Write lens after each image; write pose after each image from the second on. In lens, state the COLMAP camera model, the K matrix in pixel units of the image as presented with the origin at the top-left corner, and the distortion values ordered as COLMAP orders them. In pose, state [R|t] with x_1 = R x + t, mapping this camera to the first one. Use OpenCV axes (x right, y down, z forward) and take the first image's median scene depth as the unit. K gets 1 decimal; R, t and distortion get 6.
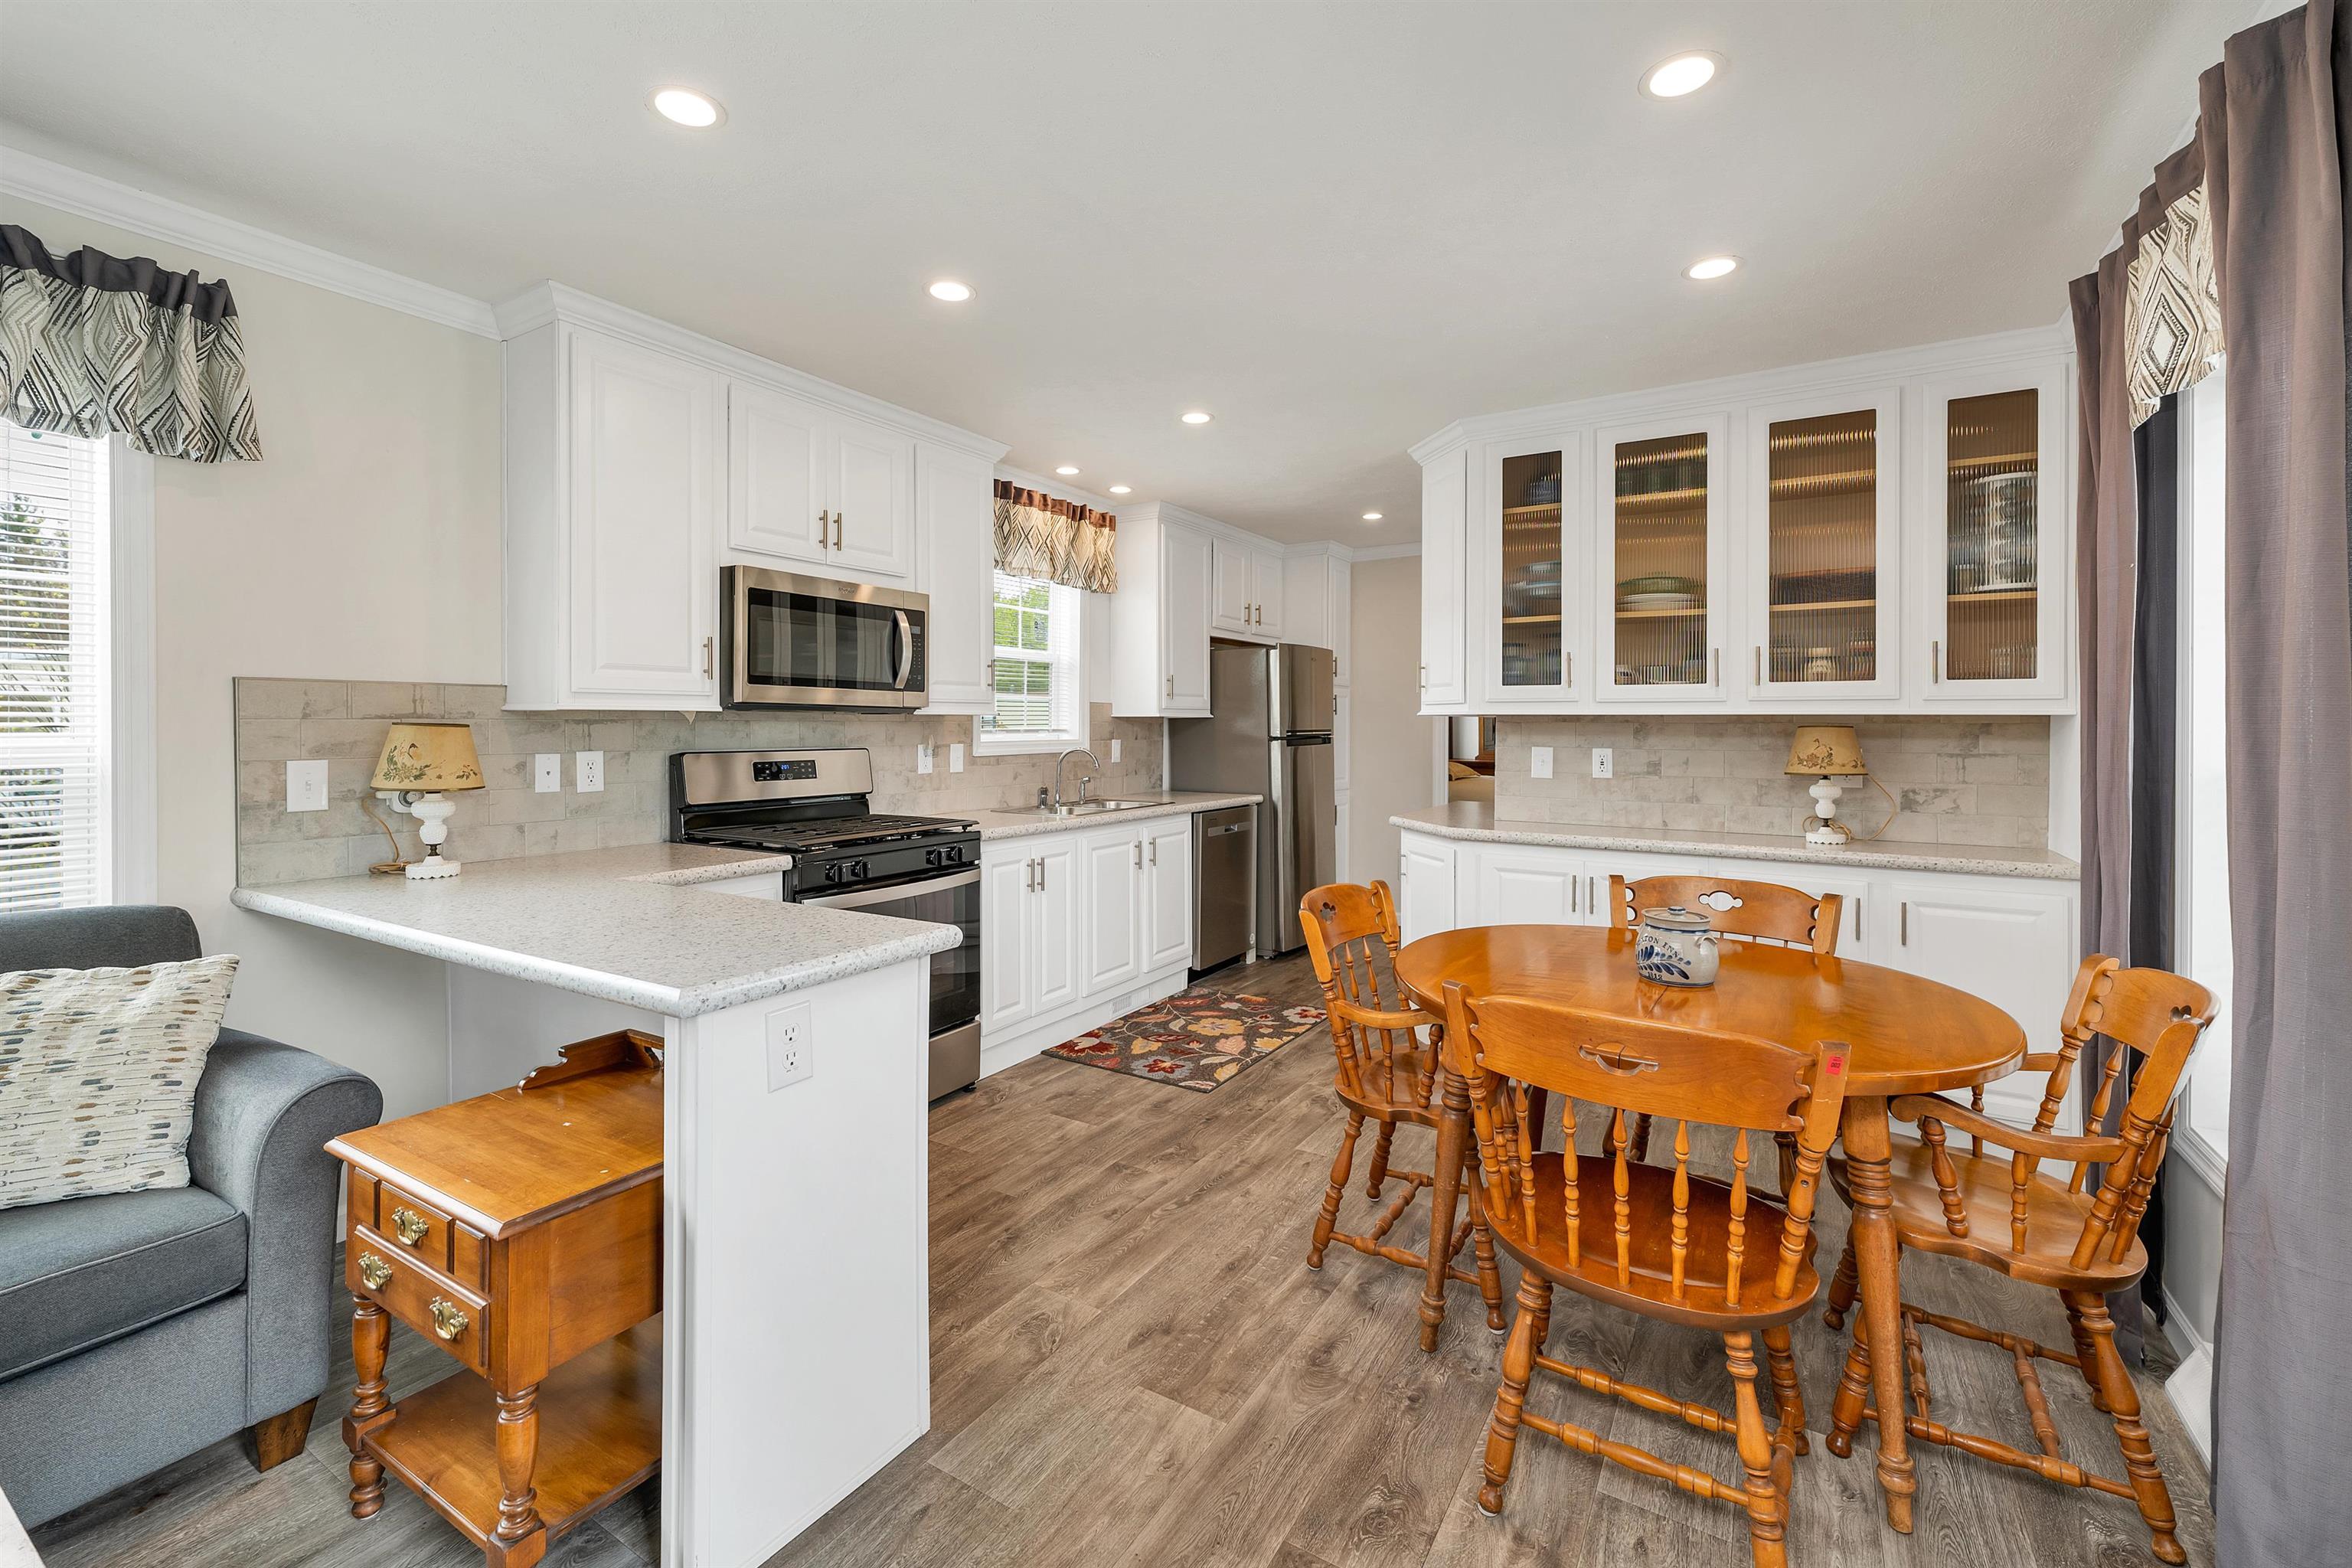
lens RADIAL K [[986.7, 0, 1162.9], [0, 986.7, 725.9], [0, 0, 1]] dist [0.001699, -0.000307]
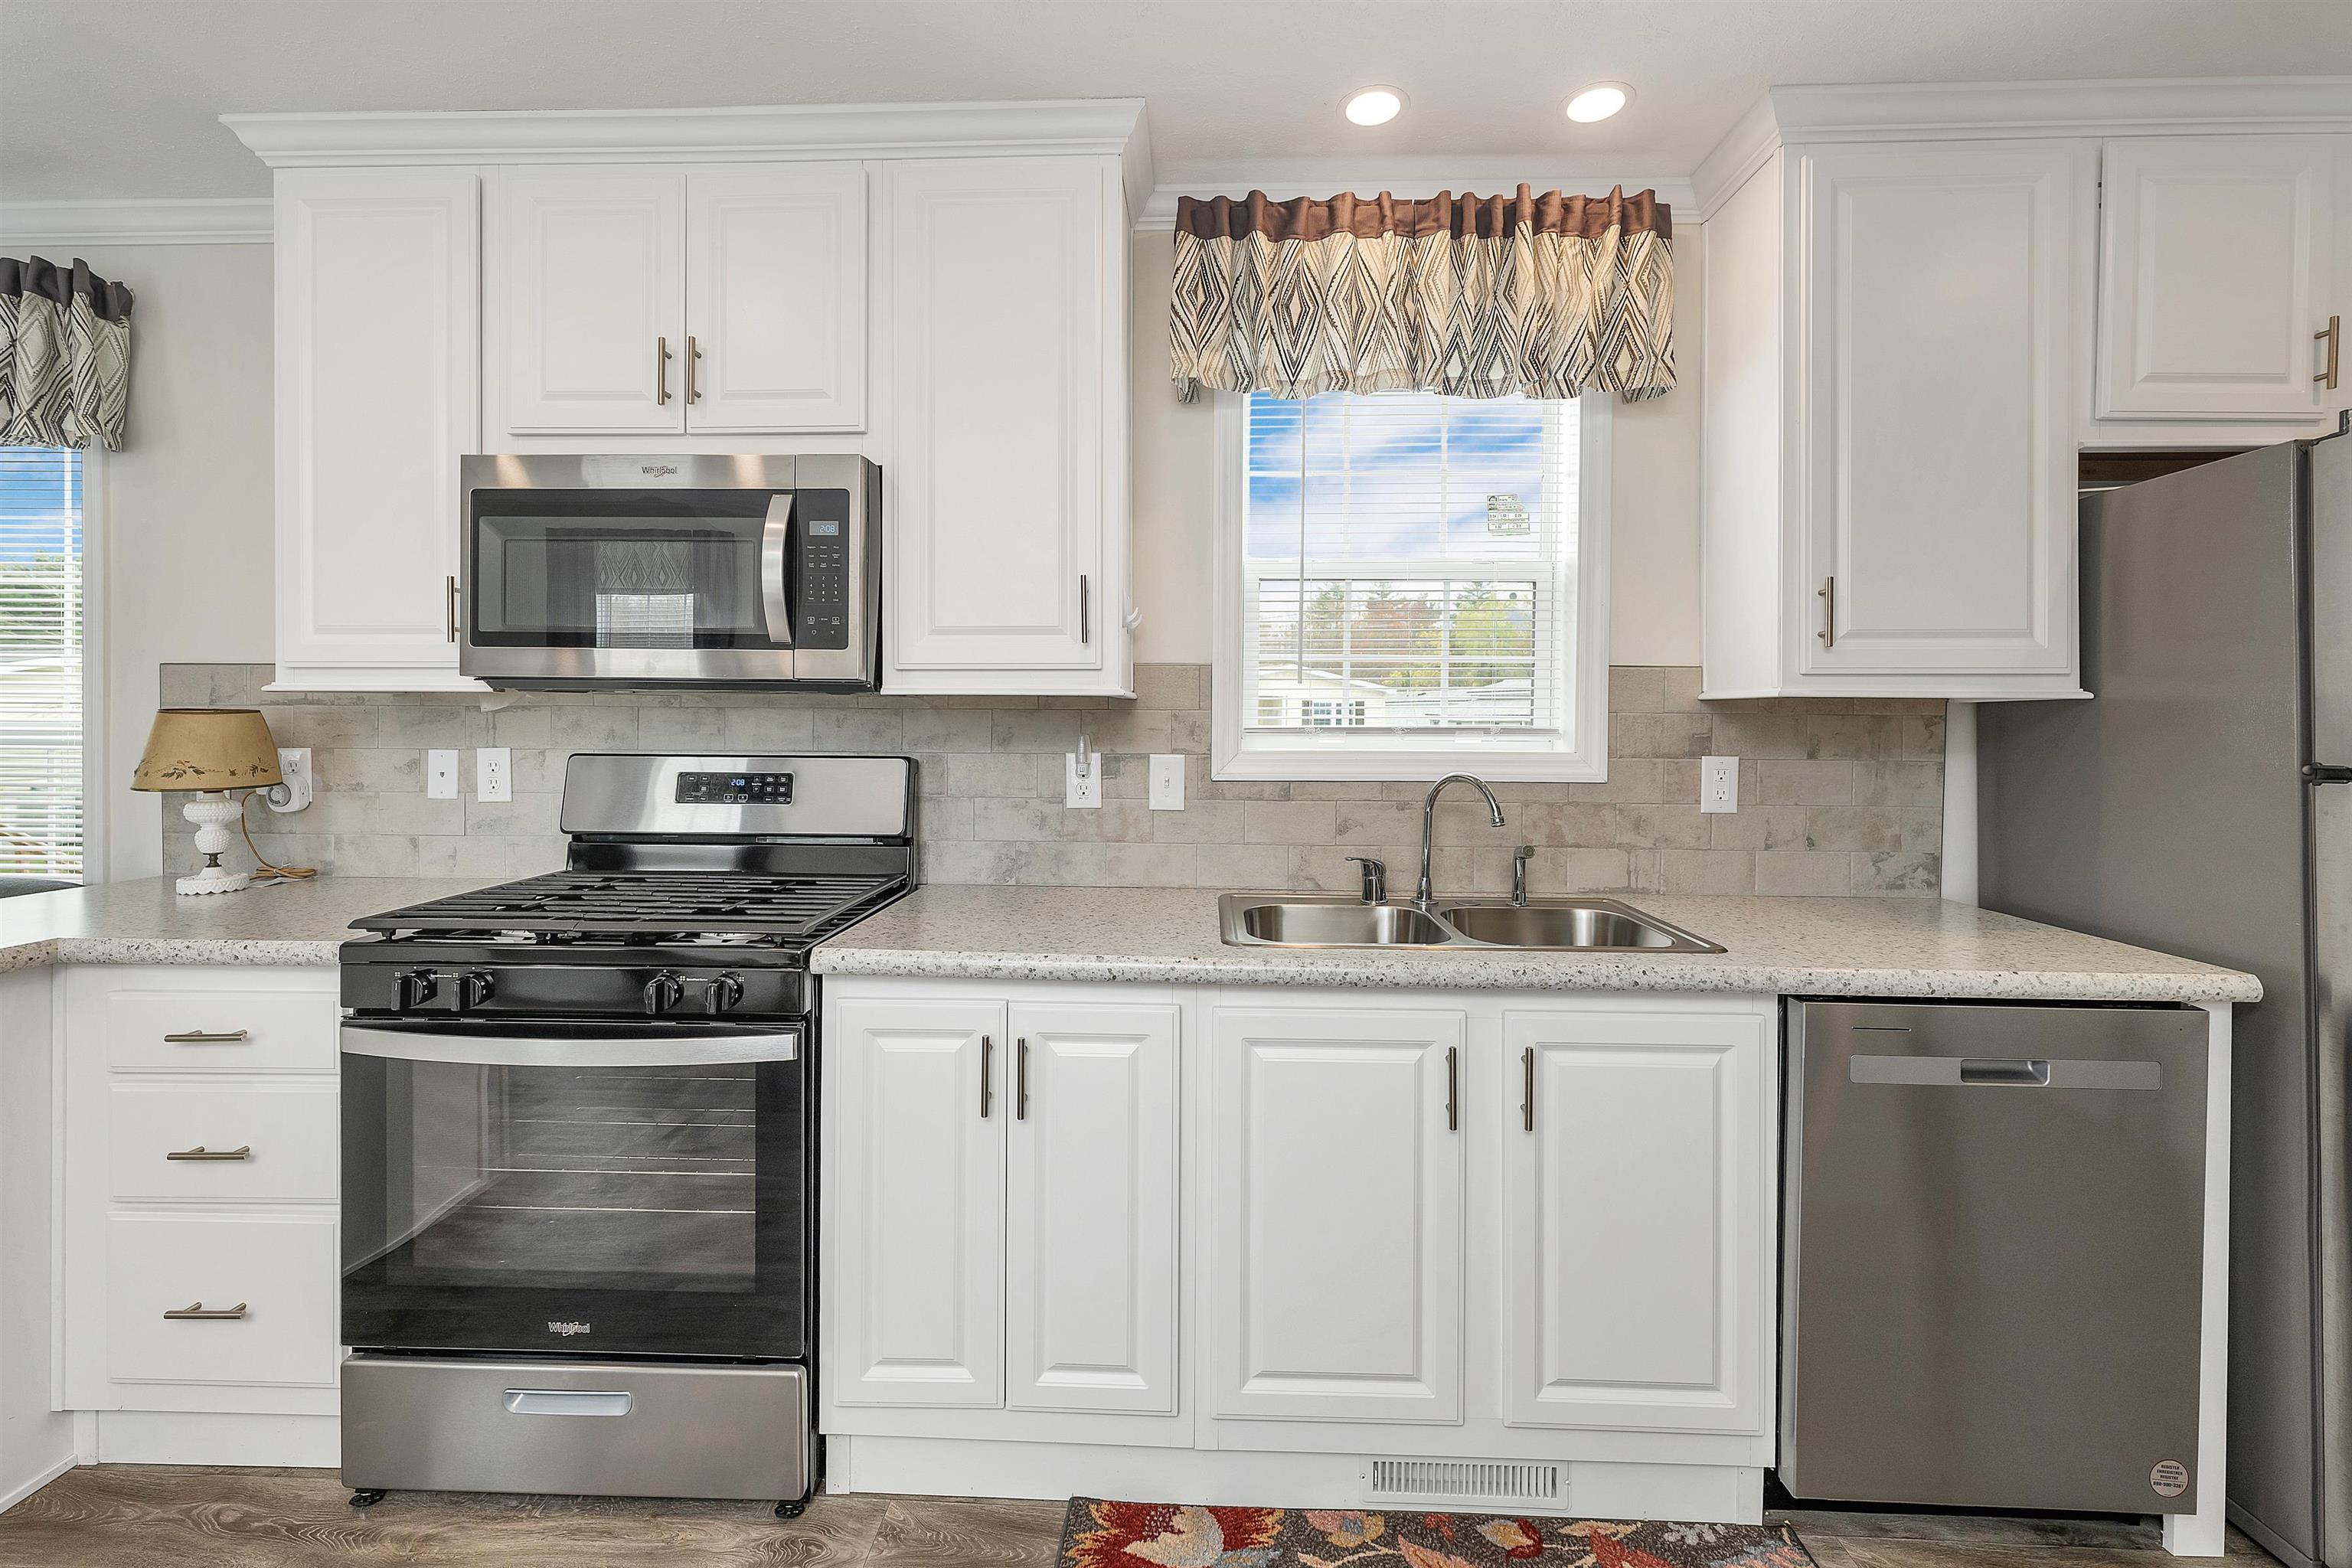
lens RADIAL K [[986.7, 0, 1162.9], [0, 986.7, 725.9], [0, 0, 1]] dist [0.001699, -0.000307]
pose [[0.502055, 0.008664, -0.864792, 0.257346], [-0.006677, 0.999959, 0.006142, 0.000577], [0.864810, 0.002691, 0.502092, 0.829735]]
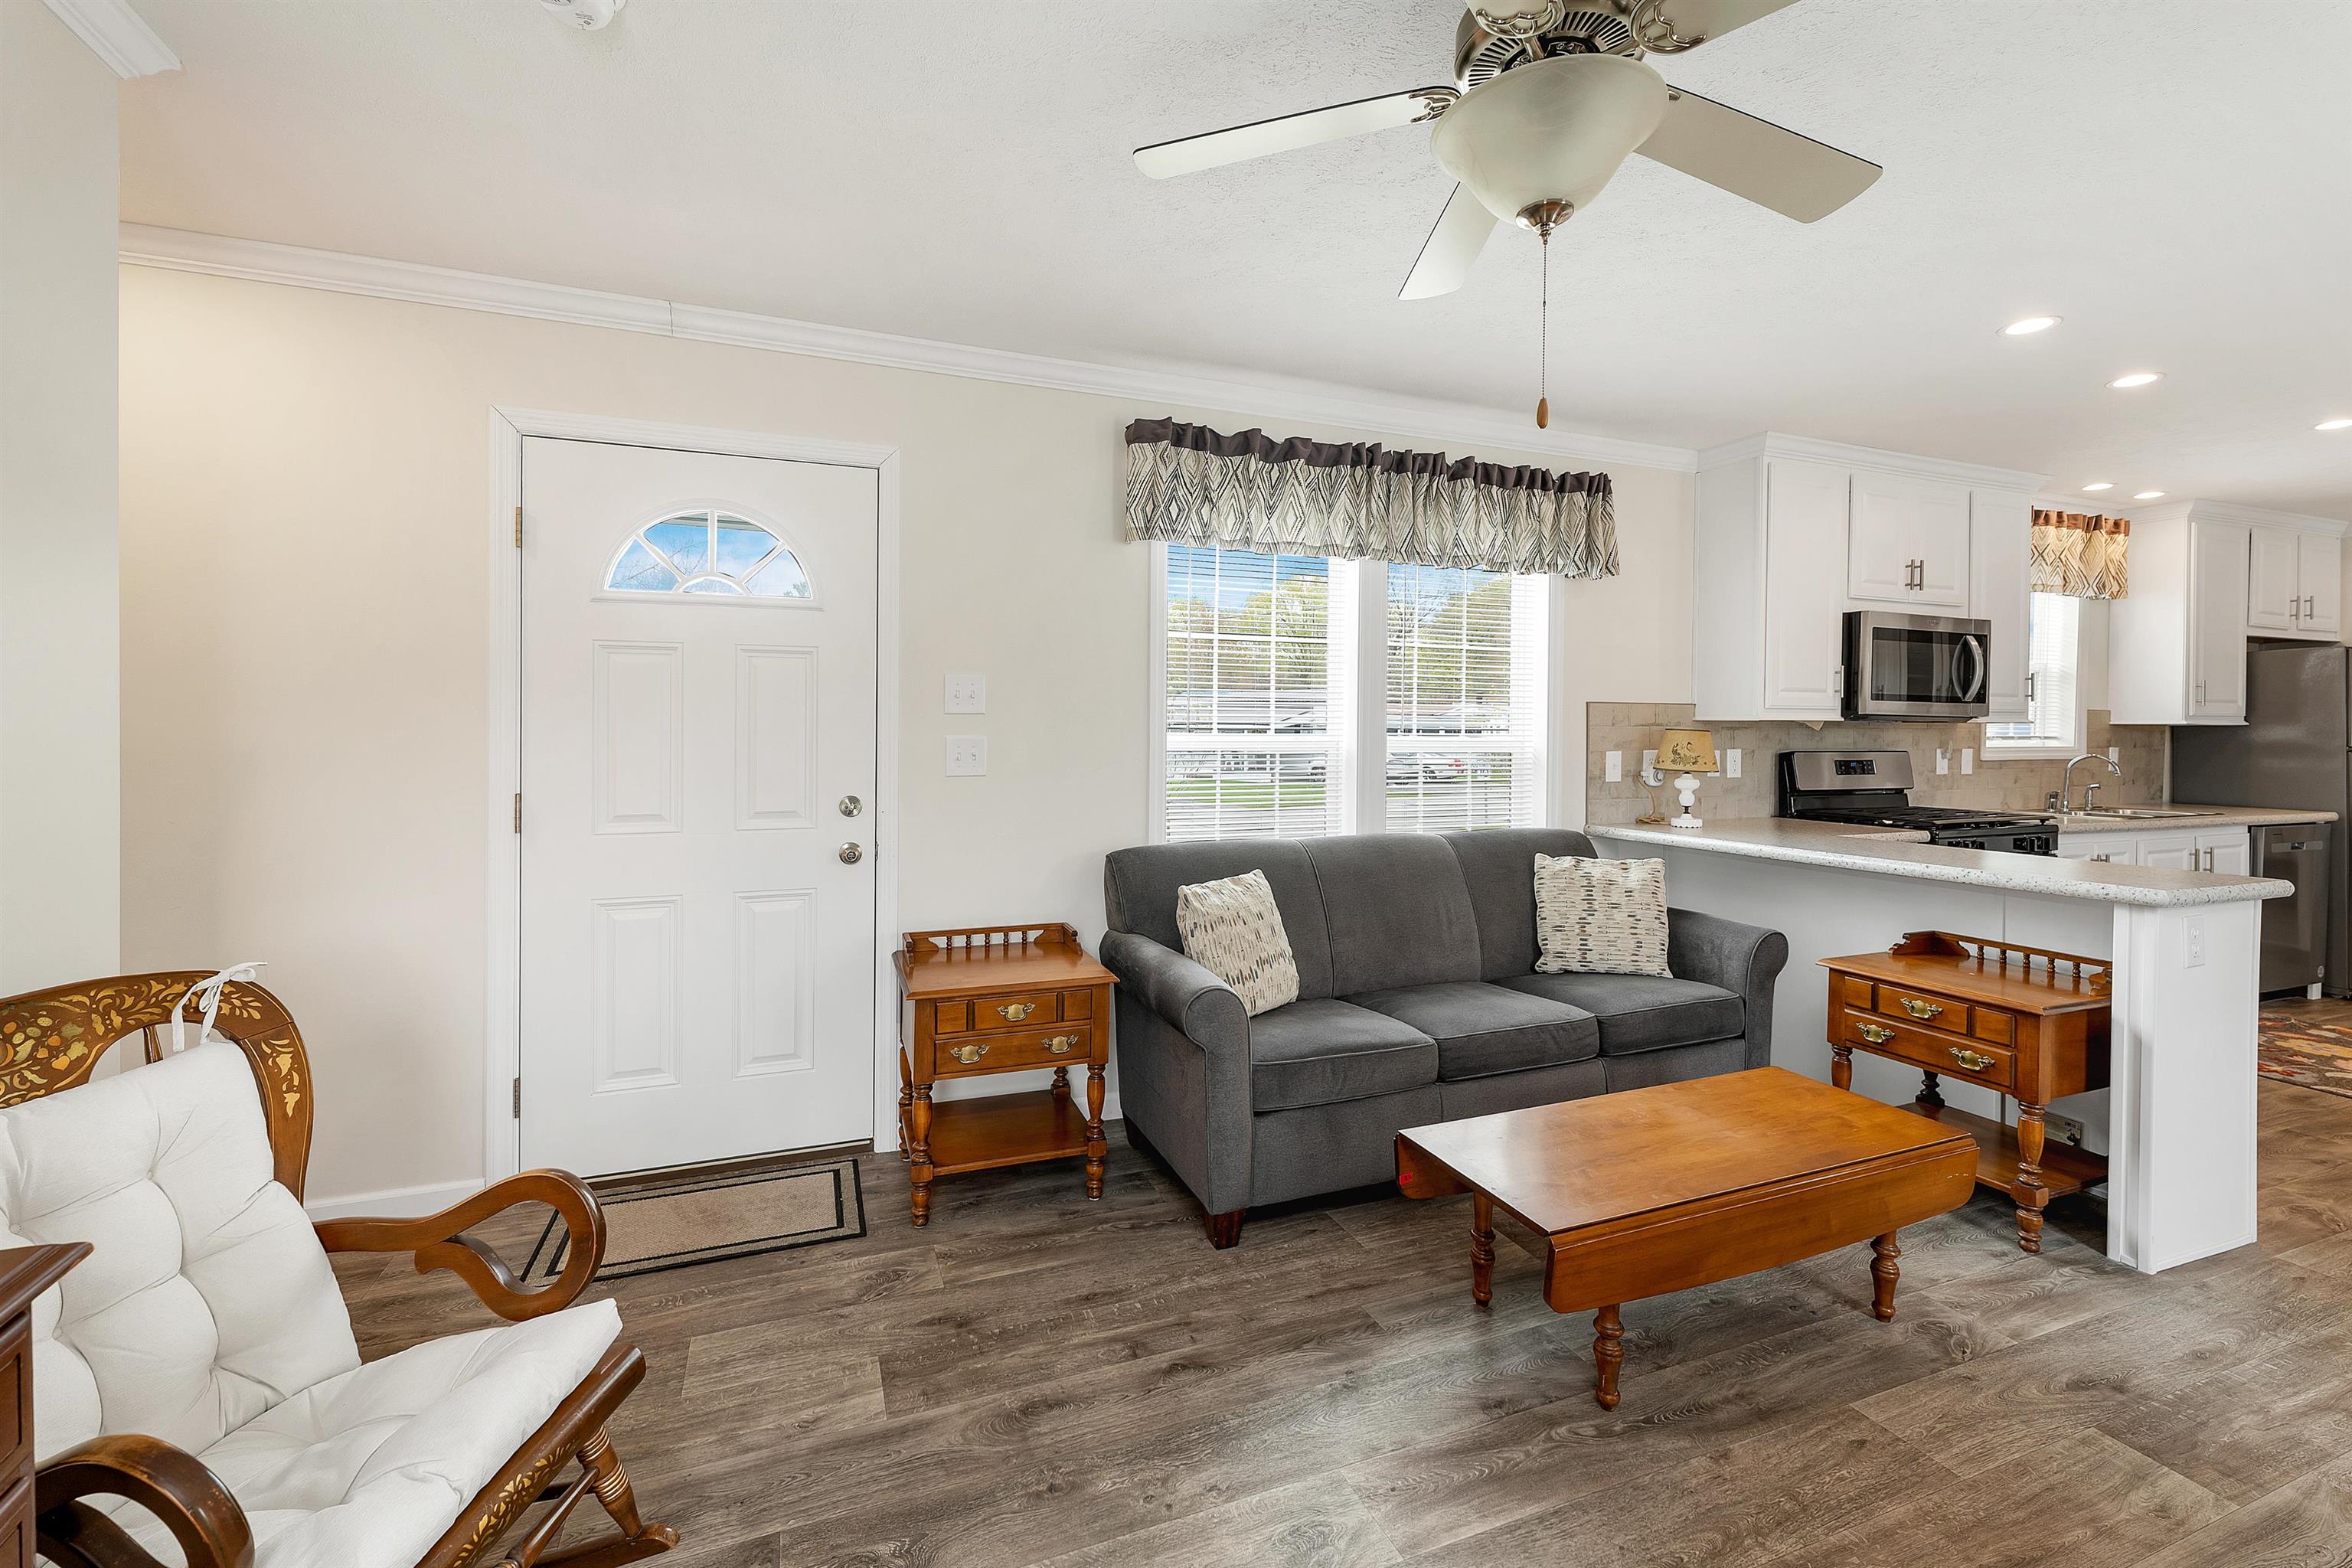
lens RADIAL K [[986.7, 0, 1162.9], [0, 986.7, 725.9], [0, 0, 1]] dist [0.001699, -0.000307]
pose [[0.804948, 0.012371, -0.593216, -0.311879], [-0.009866, 0.999923, 0.007465, -0.007248], [0.593263, -0.000157, 0.805009, -0.484980]]
